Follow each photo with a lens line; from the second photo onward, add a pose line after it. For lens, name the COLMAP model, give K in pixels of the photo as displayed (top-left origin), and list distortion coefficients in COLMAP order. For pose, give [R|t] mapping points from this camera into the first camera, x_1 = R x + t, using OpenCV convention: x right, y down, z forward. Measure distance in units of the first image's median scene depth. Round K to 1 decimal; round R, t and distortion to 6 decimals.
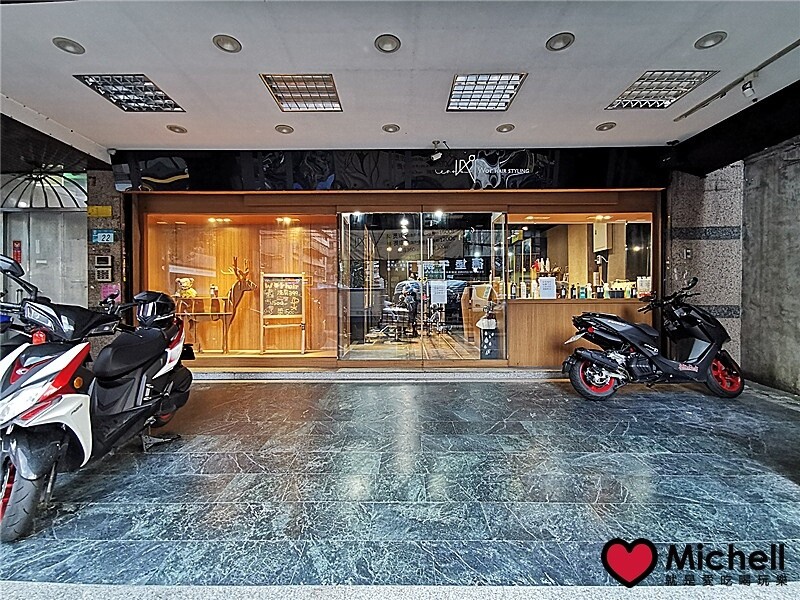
lens RADIAL K [[365.5, 0, 400.0], [0, 365.5, 300.0], [0, 0, 1]] dist [0.009288, -0.000181]
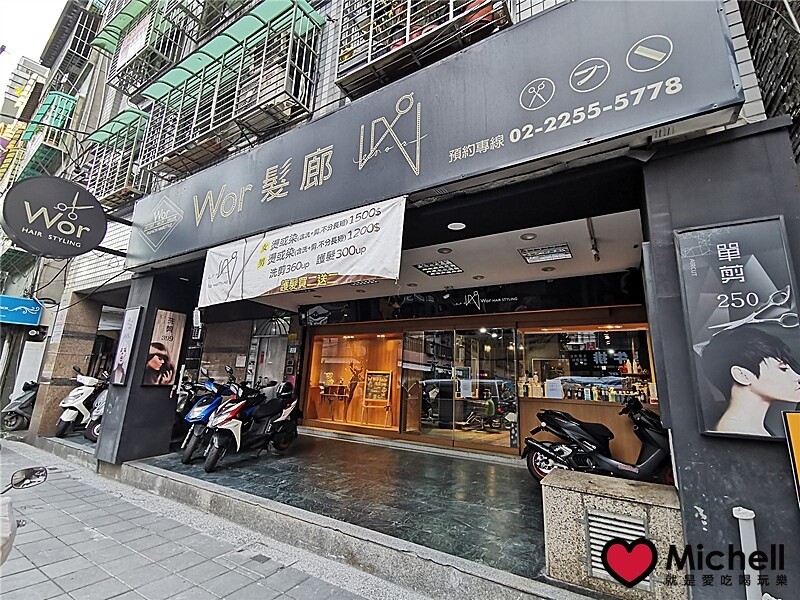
lens RADIAL K [[365.5, 0, 400.0], [0, 365.5, 300.0], [0, 0, 1]] dist [0.009288, -0.000181]
pose [[0.854219, -0.077082, -0.514167, 0.624150], [-0.051674, 0.971465, -0.231486, -0.013109], [0.517339, 0.224309, 0.825861, -0.308171]]
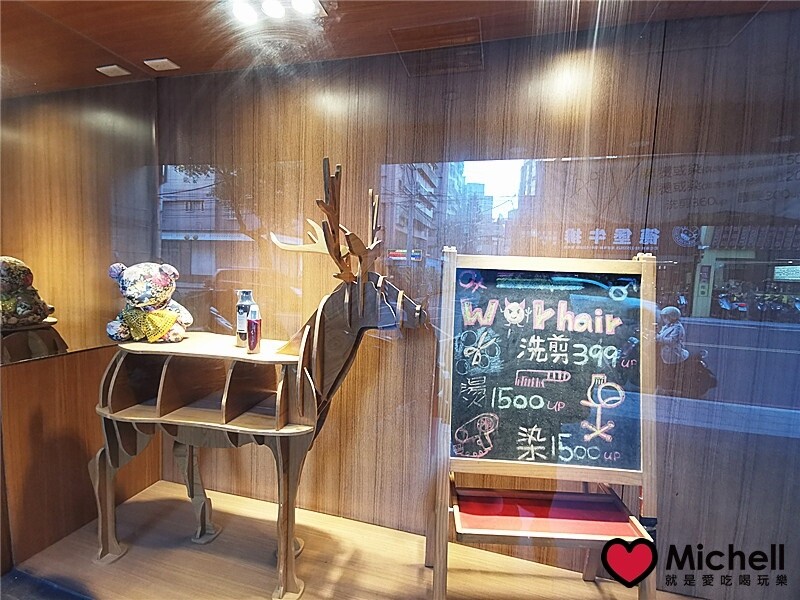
lens RADIAL K [[365.5, 0, 400.0], [0, 365.5, 300.0], [0, 0, 1]] dist [0.009288, -0.000181]
pose [[0.966145, 0.059100, -0.251140, -0.386403], [-0.040336, 0.996041, 0.079221, -0.067121], [0.254827, -0.066409, 0.964704, 0.872243]]
